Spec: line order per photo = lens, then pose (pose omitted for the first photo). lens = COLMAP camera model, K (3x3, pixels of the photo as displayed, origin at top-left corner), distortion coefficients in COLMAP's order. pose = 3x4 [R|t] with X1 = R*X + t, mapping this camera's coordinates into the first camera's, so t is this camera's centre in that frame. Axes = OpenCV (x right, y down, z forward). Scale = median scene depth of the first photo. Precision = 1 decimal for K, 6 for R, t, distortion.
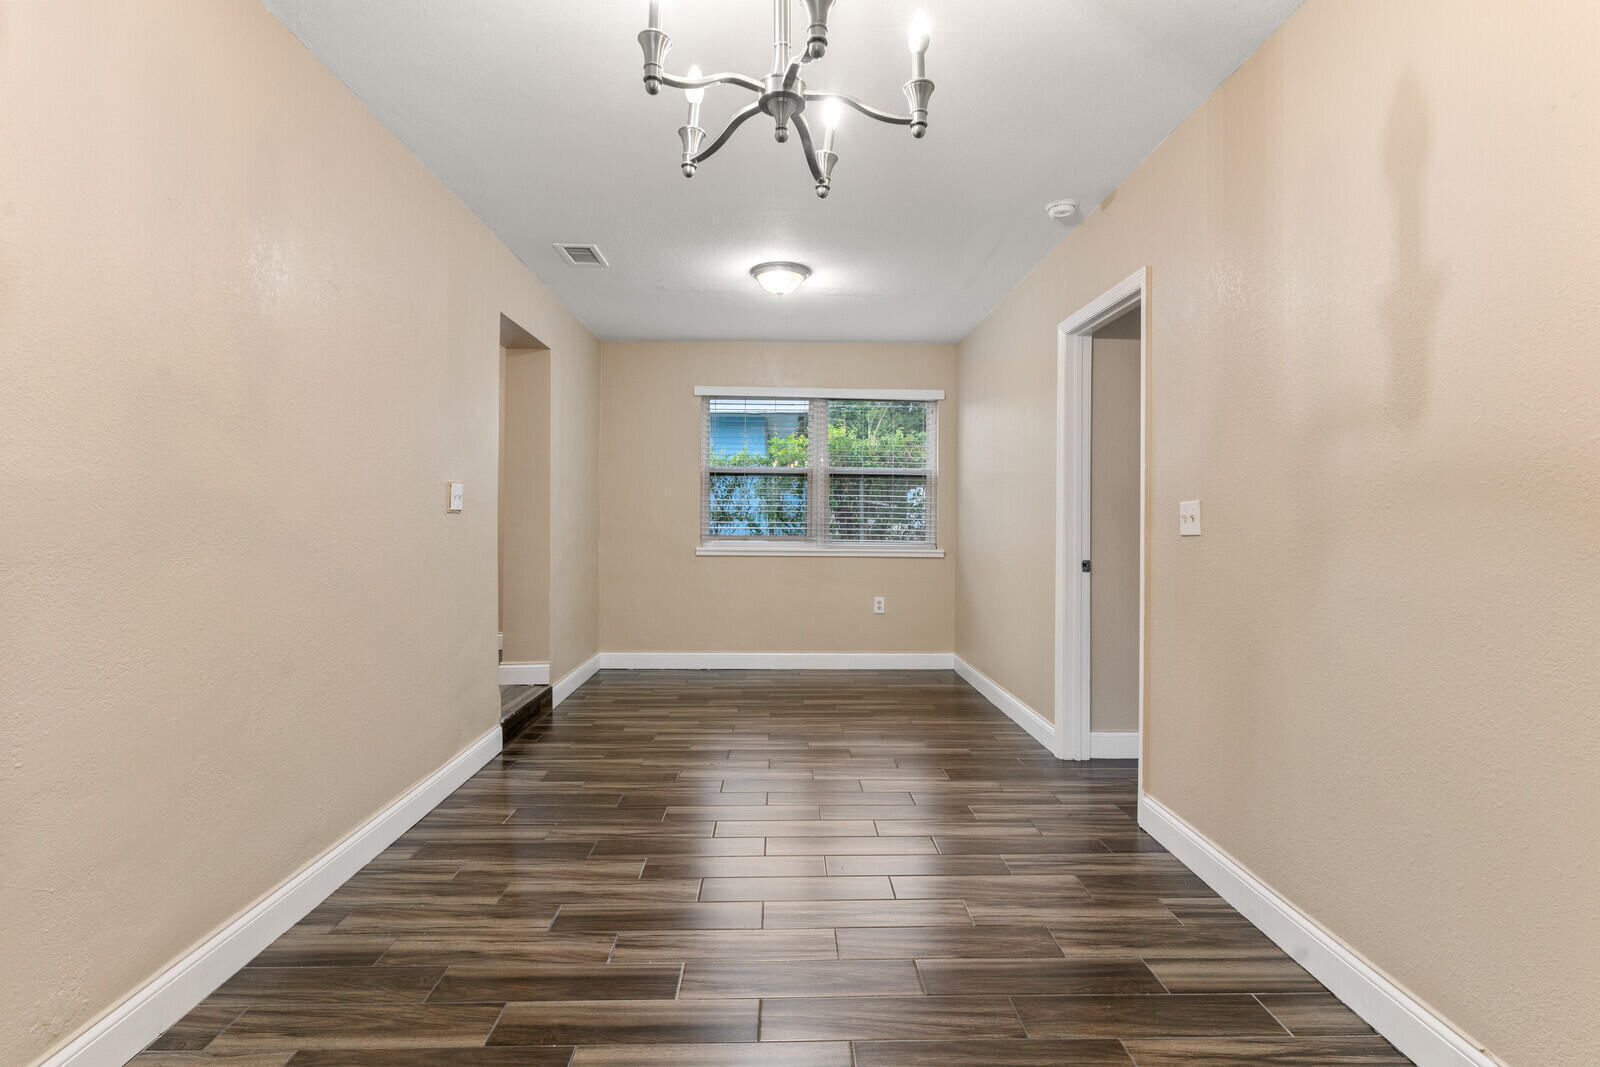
lens RADIAL K [[763.9, 0, 792.8], [0, 763.9, 520.5], [0, 0, 1]] dist [0.001993, -0.000151]
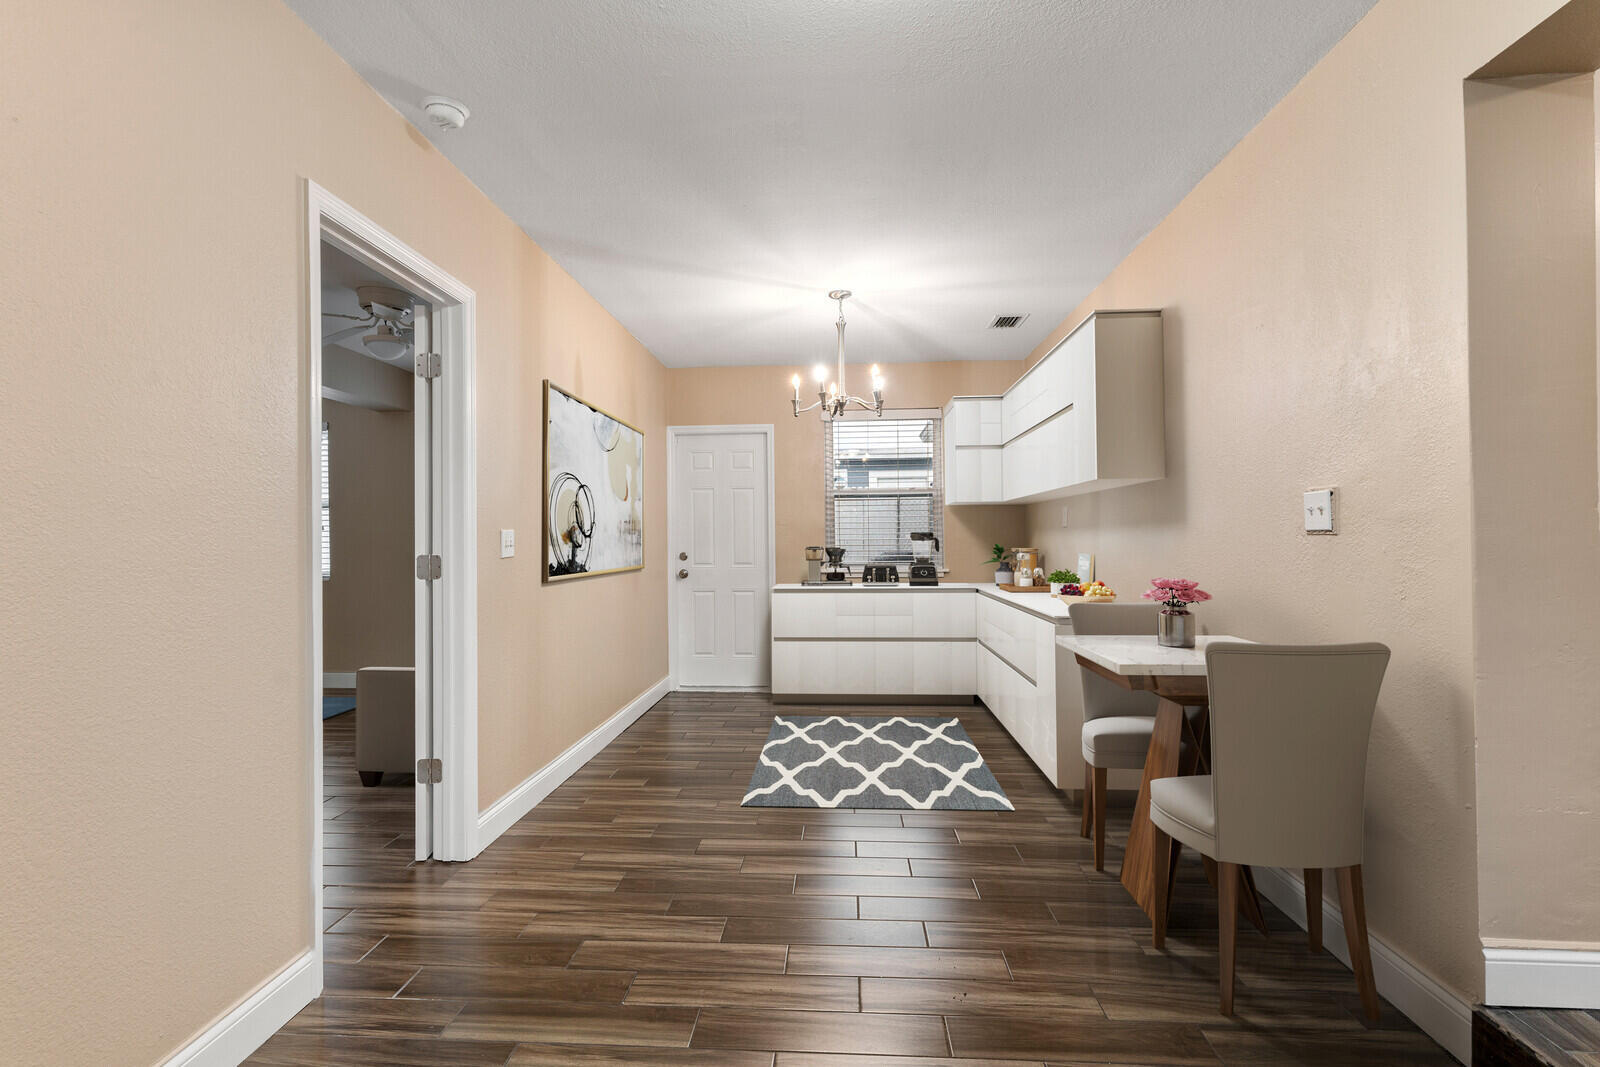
lens RADIAL K [[763.4, 0, 799.1], [0, 763.4, 521.0], [0, 0, 1]] dist [0.002009, -0.000048]
pose [[-0.996590, 0.004726, 0.082379, -0.026277], [0.002747, 0.999705, -0.024115, -0.004100], [-0.082469, -0.023807, -0.996309, 1.176079]]
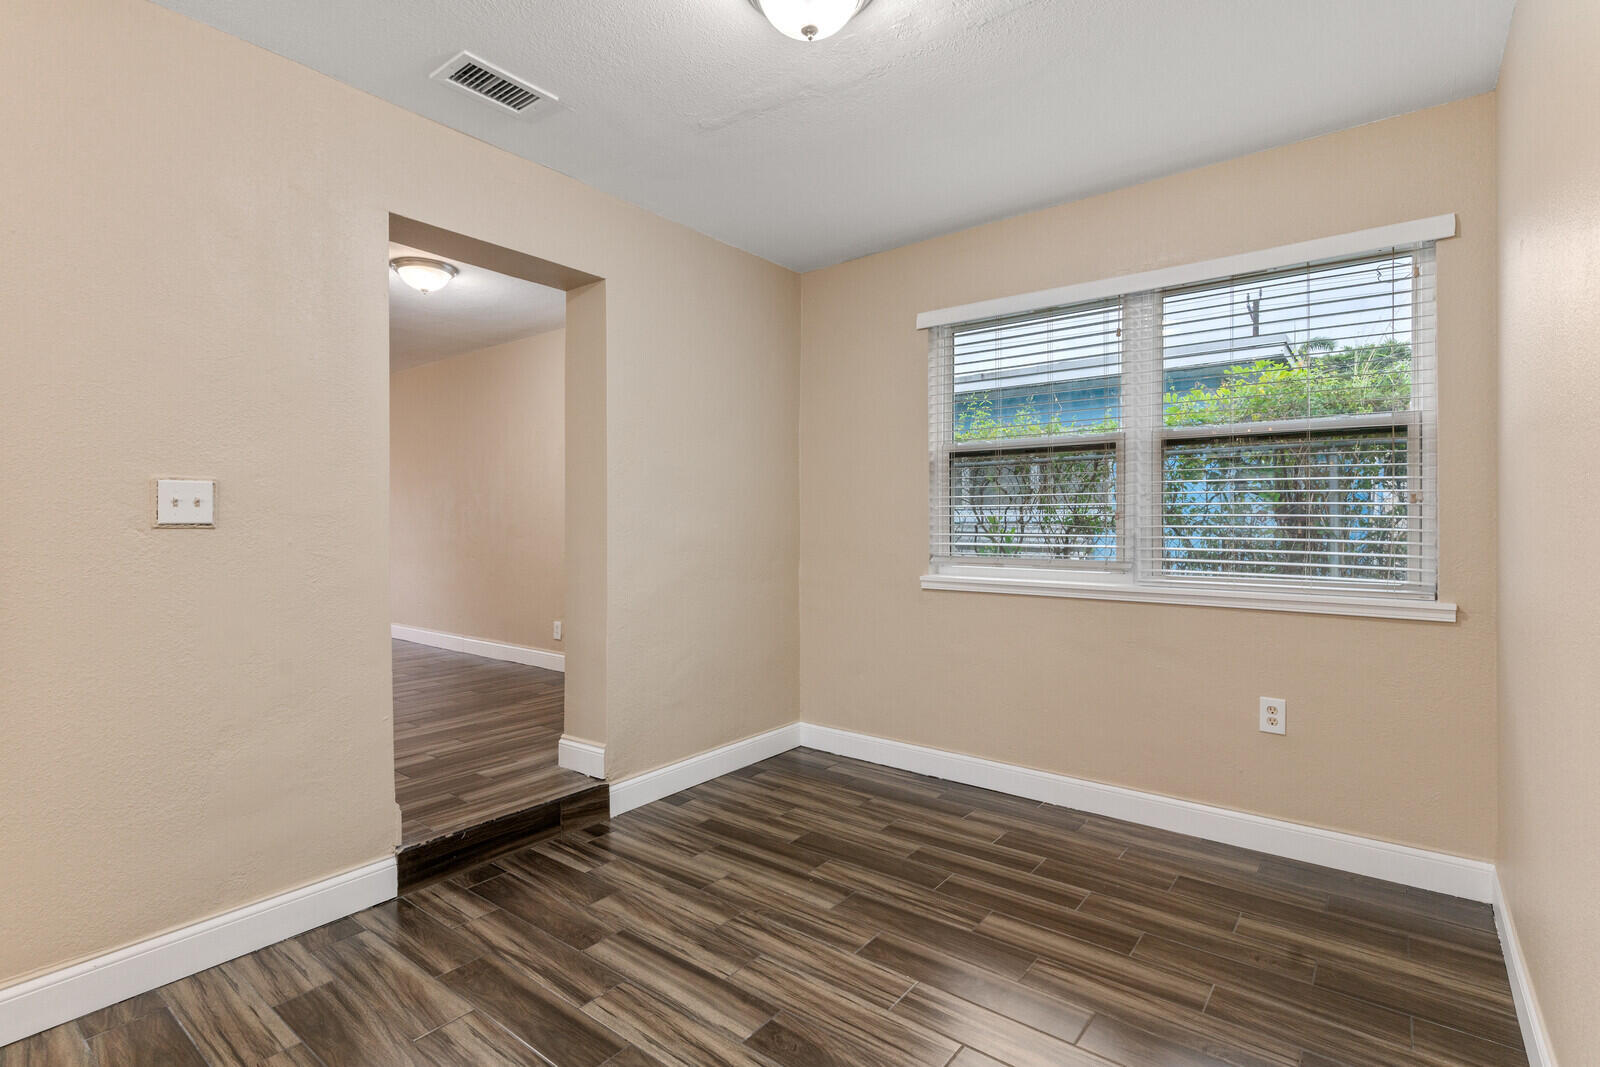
lens RADIAL K [[763.4, 0, 799.1], [0, 763.4, 521.0], [0, 0, 1]] dist [0.002009, -0.000048]
pose [[0.775323, -0.007573, -0.631520, 0.235774], [0.003773, 0.999966, -0.007359, -0.005587], [0.631554, 0.003323, 0.775325, 0.589951]]
